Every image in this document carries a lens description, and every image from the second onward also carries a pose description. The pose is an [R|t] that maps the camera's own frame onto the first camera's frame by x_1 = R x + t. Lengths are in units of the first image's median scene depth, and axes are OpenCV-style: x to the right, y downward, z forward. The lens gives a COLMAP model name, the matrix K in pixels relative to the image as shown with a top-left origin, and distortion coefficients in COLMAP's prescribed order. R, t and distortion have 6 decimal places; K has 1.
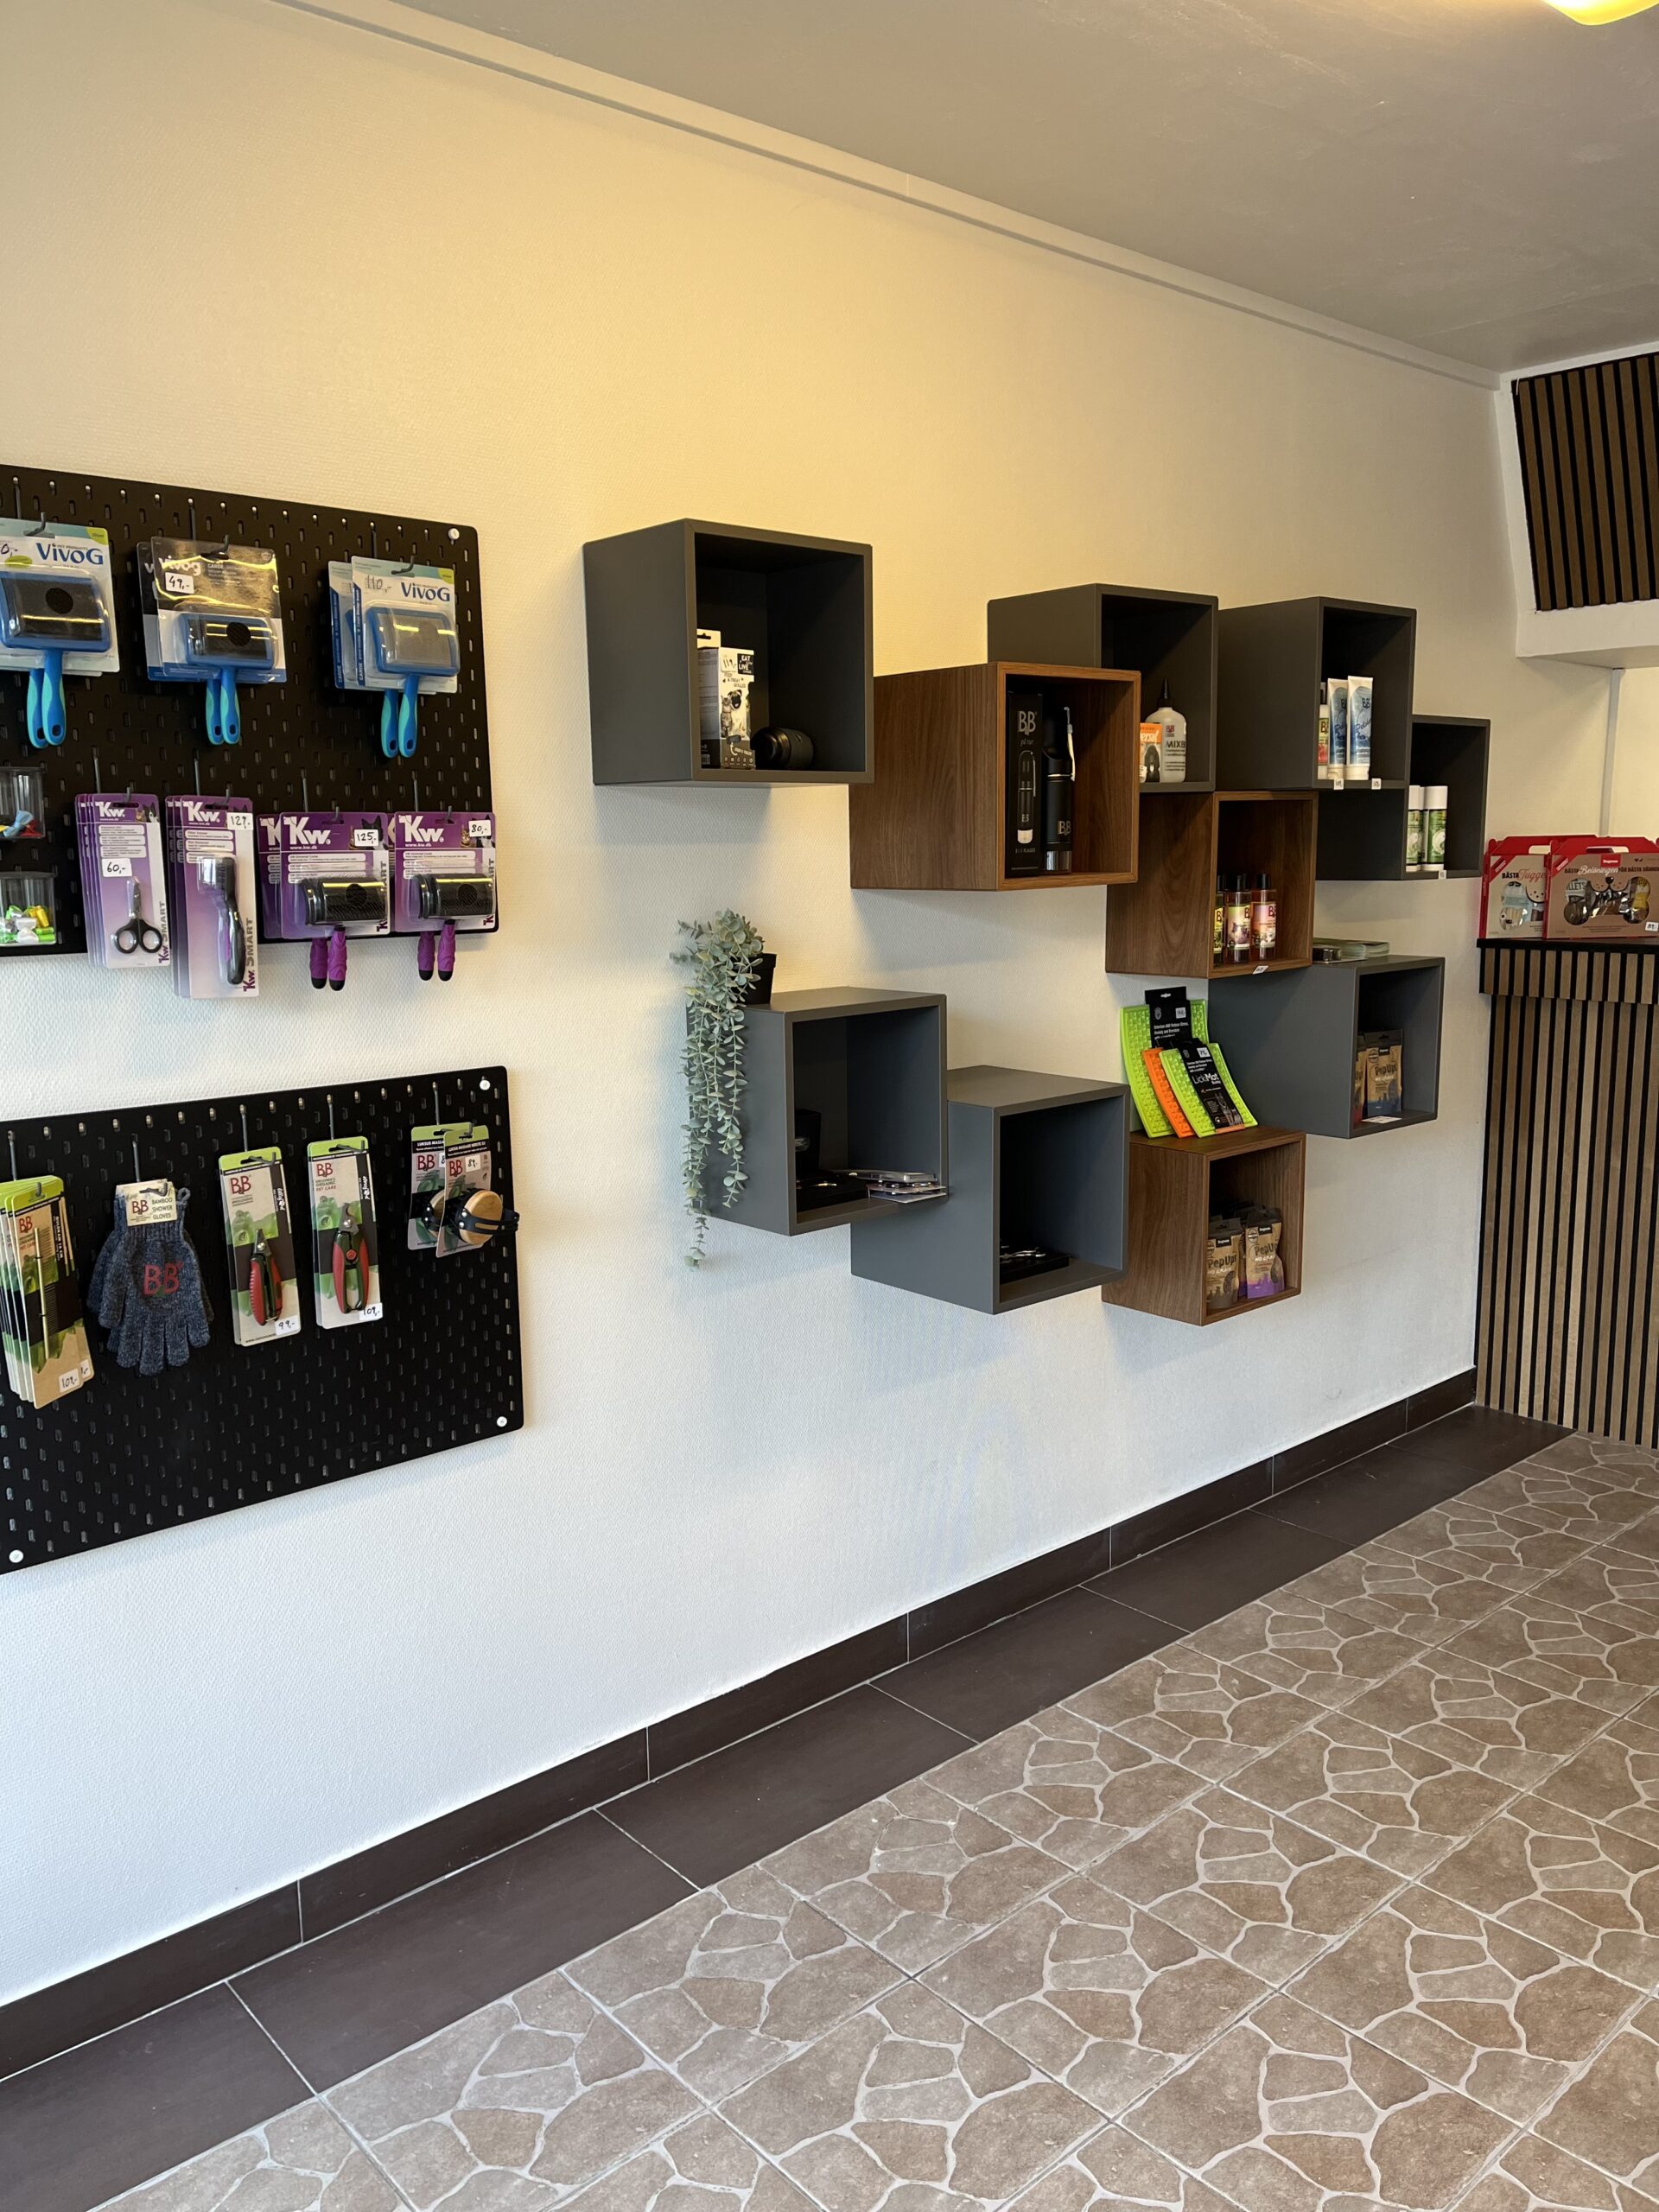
lens RADIAL K [[1657.4, 0, 835.1], [0, 1657.4, 1116.1], [0, 0, 1]] dist [0.036221, -0.004189]
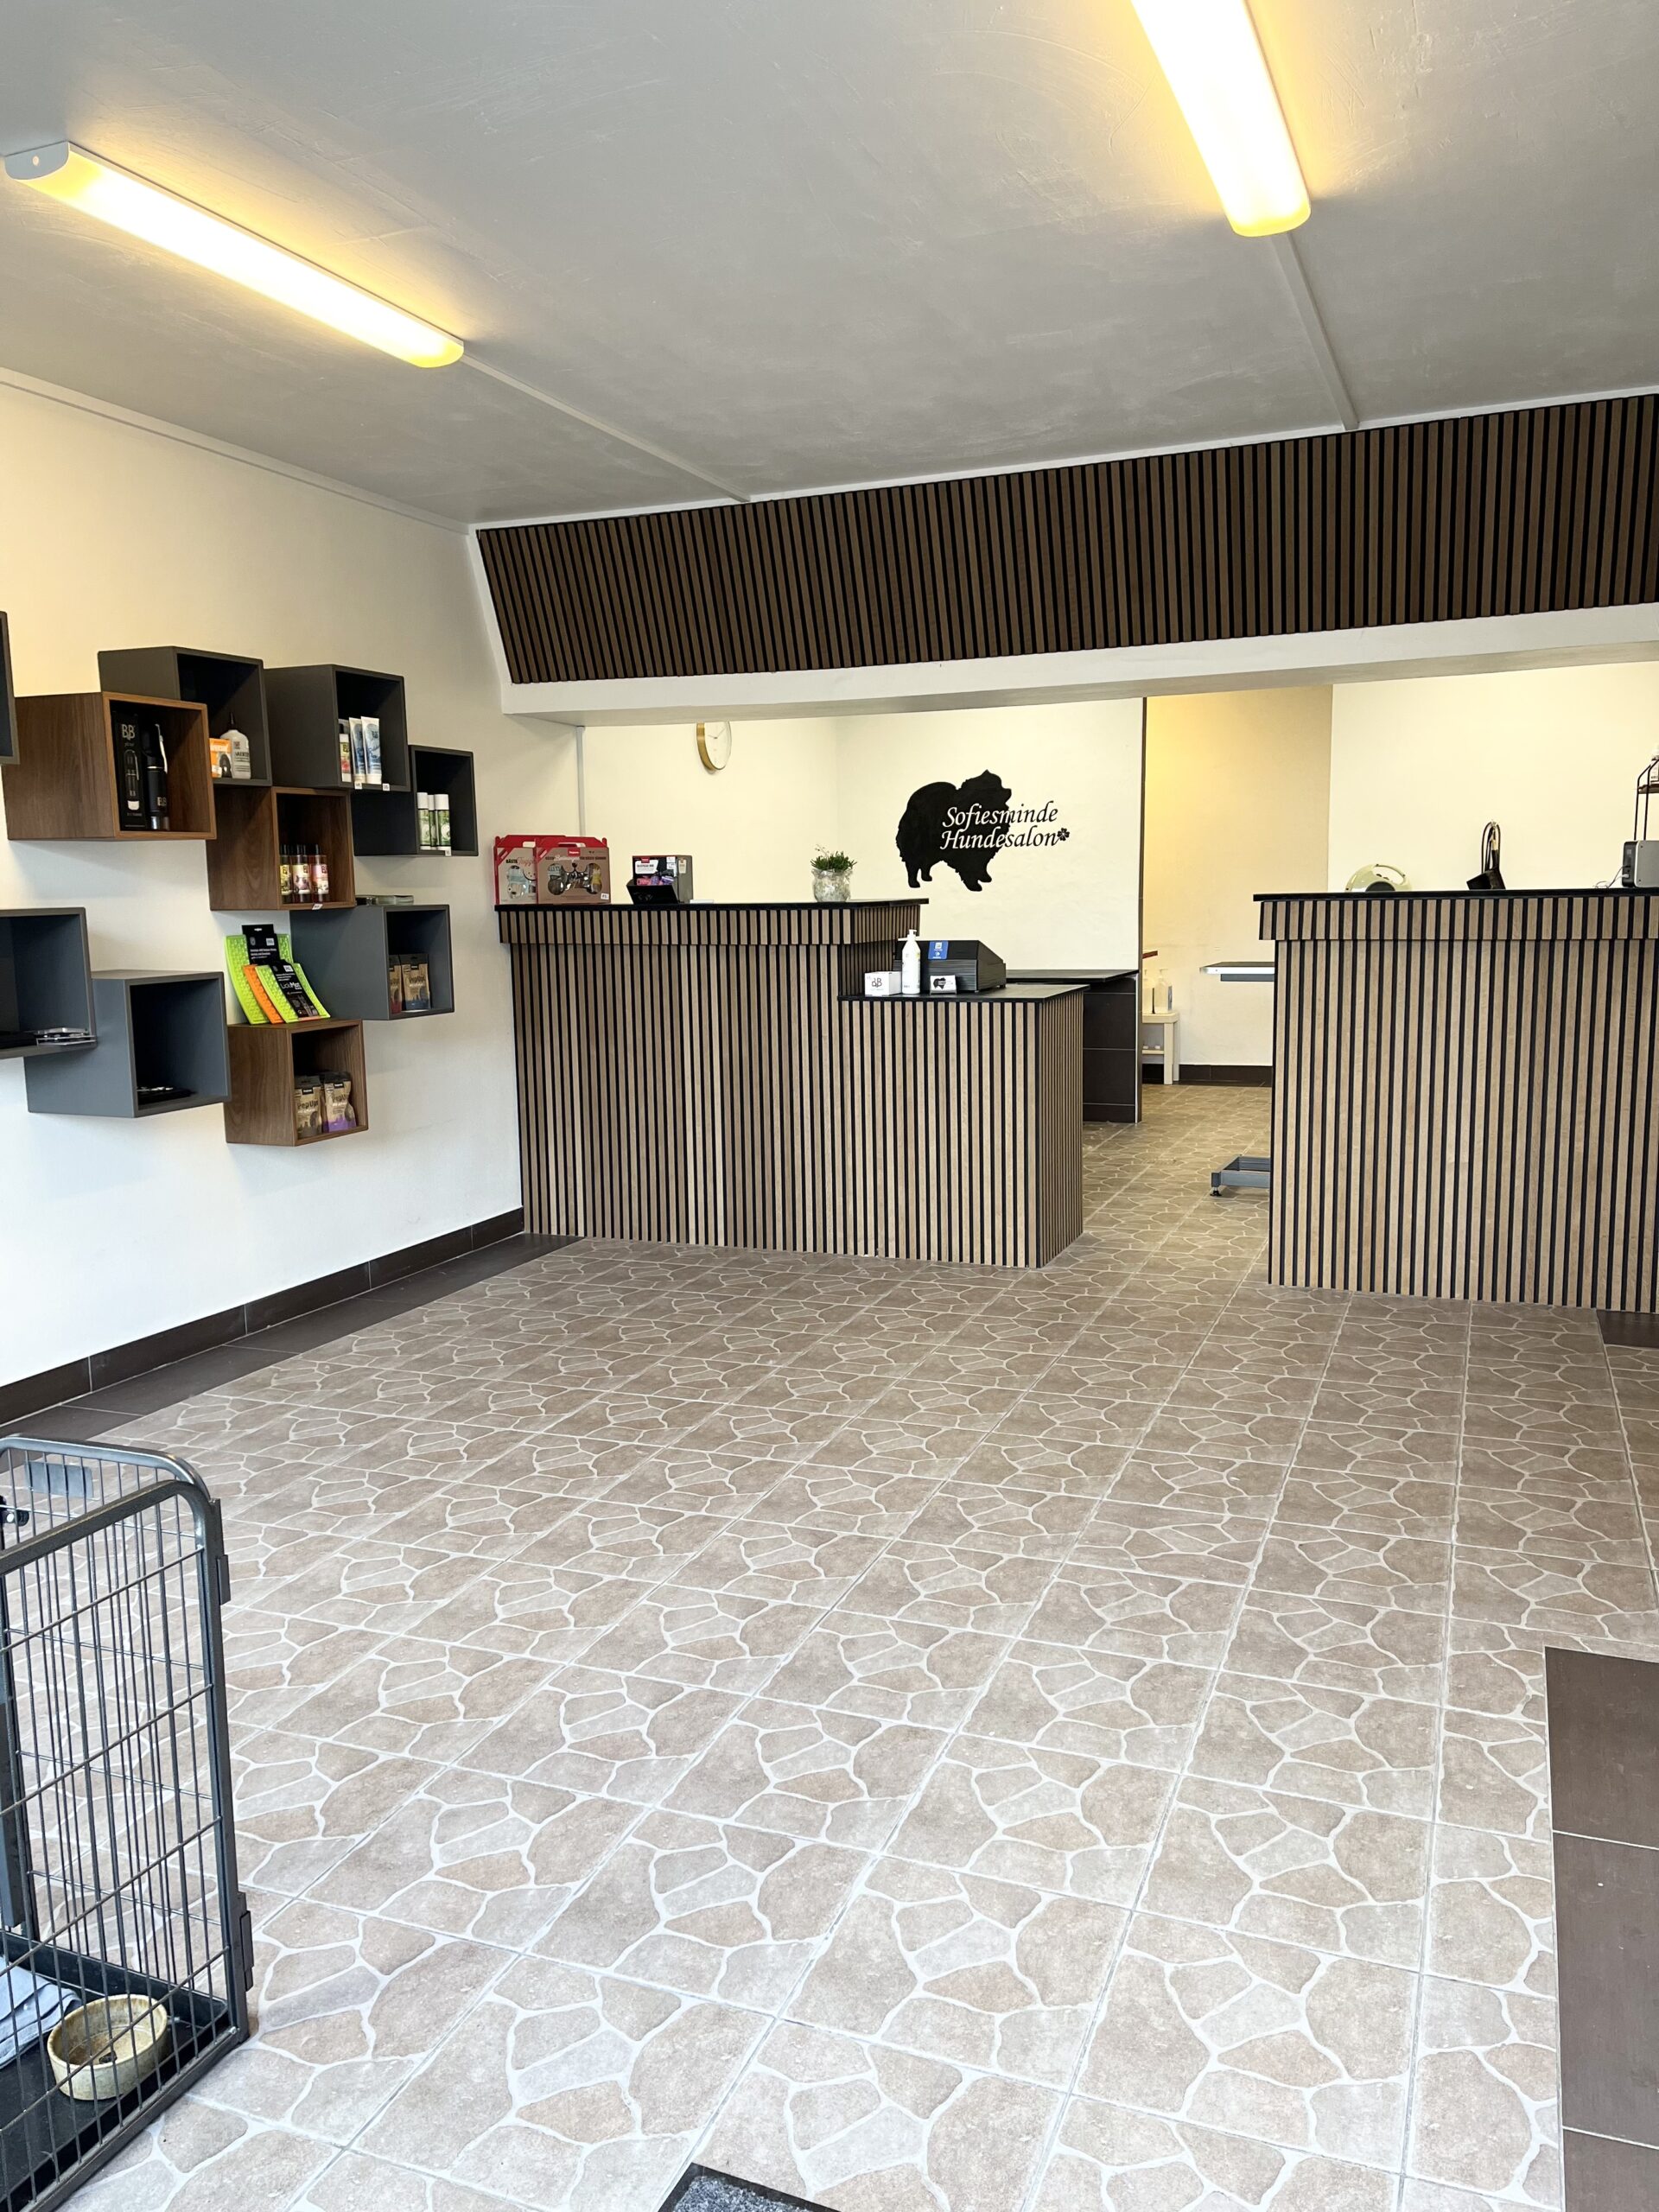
lens RADIAL K [[1657.4, 0, 835.1], [0, 1657.4, 1116.1], [0, 0, 1]] dist [0.036221, -0.004189]
pose [[0.891395, -0.060144, 0.449218, -0.015115], [0.073904, 0.997179, -0.013142, 0.149325], [-0.447160, 0.044914, 0.893326, -0.528687]]
